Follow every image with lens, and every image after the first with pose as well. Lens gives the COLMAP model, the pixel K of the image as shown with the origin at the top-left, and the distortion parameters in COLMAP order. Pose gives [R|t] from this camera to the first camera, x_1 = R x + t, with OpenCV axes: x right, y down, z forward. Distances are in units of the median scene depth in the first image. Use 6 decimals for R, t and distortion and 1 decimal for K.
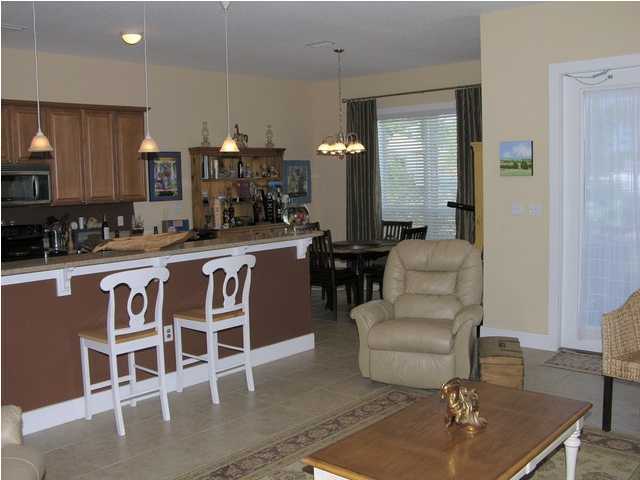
lens RADIAL K [[669.8, 0, 322.9], [0, 669.8, 242.2], [0, 0, 1]] dist [-0.112954, 0.000000]
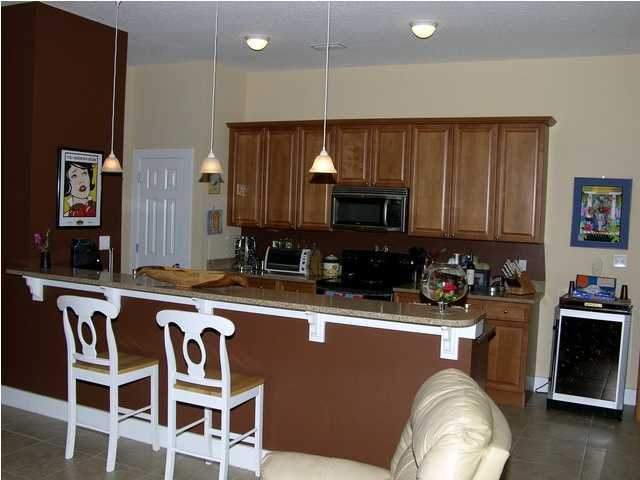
lens RADIAL K [[669.8, 0, 323.6], [0, 669.8, 240.4], [0, 0, 1]] dist [-0.112954, 0.000000]
pose [[0.295526, 0.095122, -0.950587, 0.336333], [-0.134685, 0.989241, 0.057119, -0.071095], [0.945793, 0.111150, 0.305158, 0.518552]]
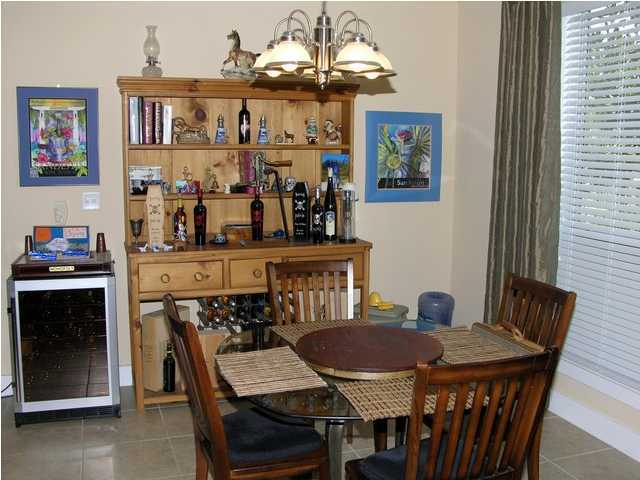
lens RADIAL K [[669.8, 0, 317.6], [0, 669.8, 242.7], [0, 0, 1]] dist [-0.112954, 0.000000]
pose [[0.878604, 0.108329, -0.465102, 0.172763], [-0.079877, 0.993547, 0.080519, -0.075406], [0.470824, -0.033593, 0.881588, 0.655855]]
